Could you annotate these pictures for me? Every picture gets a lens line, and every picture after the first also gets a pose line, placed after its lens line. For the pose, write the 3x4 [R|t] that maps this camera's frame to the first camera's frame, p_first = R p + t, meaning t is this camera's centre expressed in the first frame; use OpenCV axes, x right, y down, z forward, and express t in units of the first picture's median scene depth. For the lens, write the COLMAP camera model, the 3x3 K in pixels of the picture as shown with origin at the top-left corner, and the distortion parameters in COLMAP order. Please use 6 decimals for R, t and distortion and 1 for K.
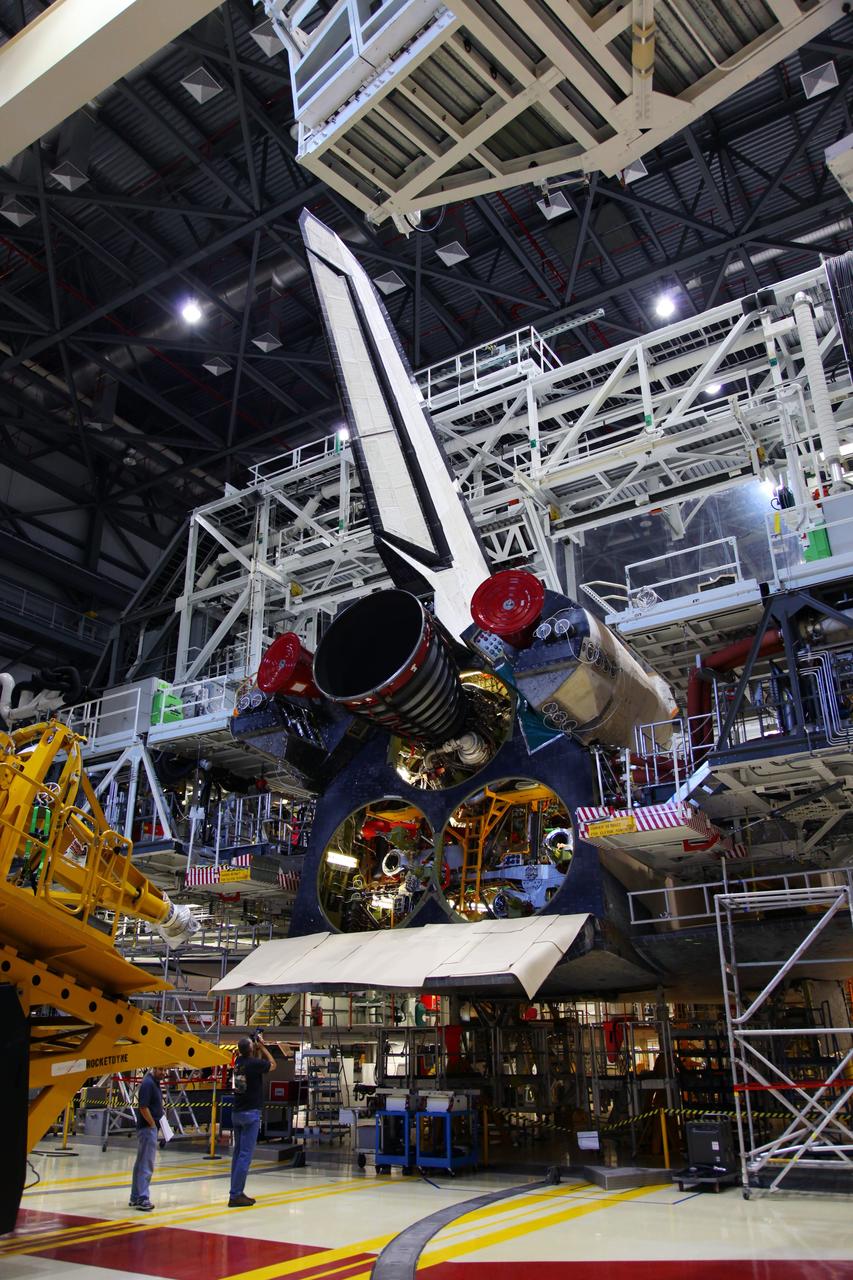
lens RADIAL K [[979.5, 0, 424.4], [0, 979.5, 644.1], [0, 0, 1]] dist [-0.084725, 0.089941]
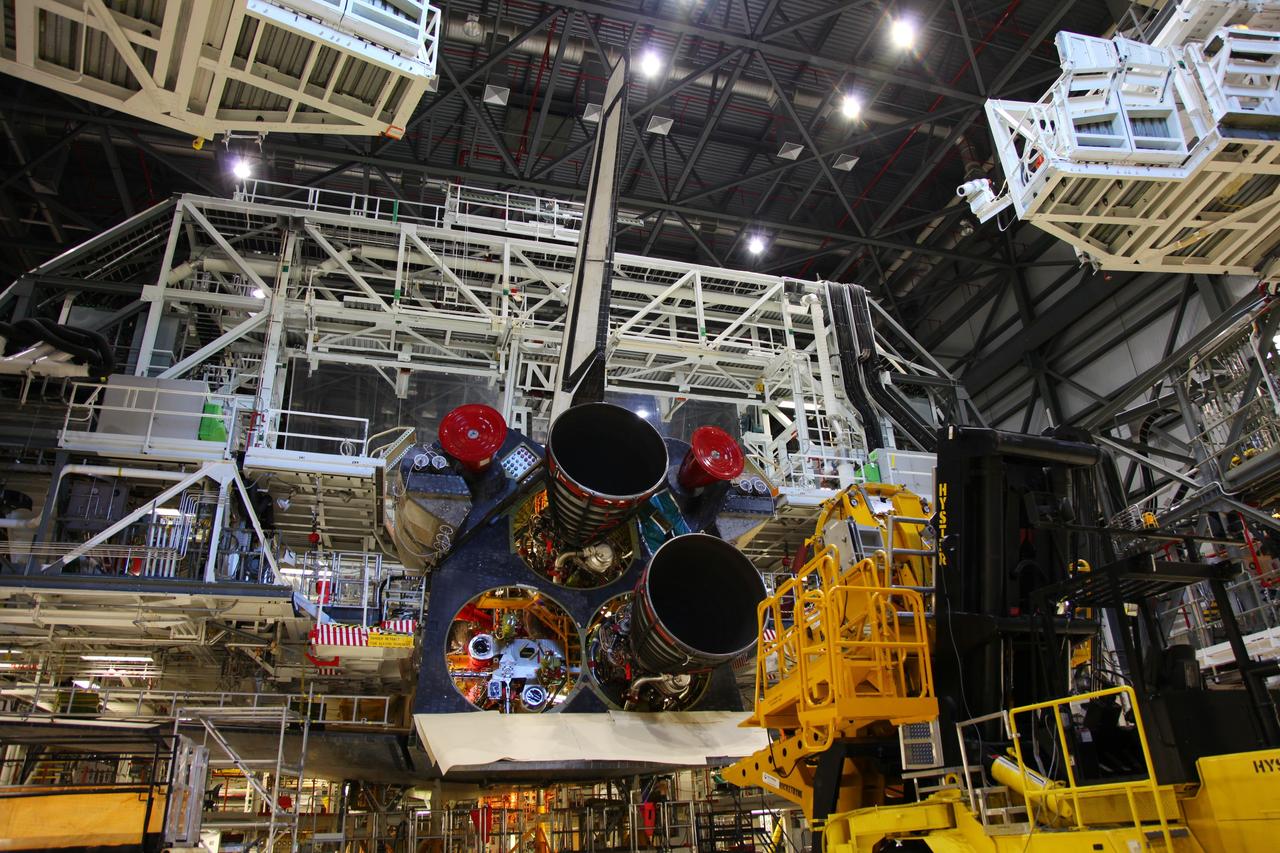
lens RADIAL K [[880.7, 0, 642.6], [0, 880.7, 421.7], [0, 0, 1]] dist [-0.118860, 0.075135]
pose [[0.642863, 0.306264, 0.702089, -0.638724], [-0.256560, 0.949738, -0.179376, 0.119696], [-0.721737, -0.064814, 0.689126, 0.261555]]
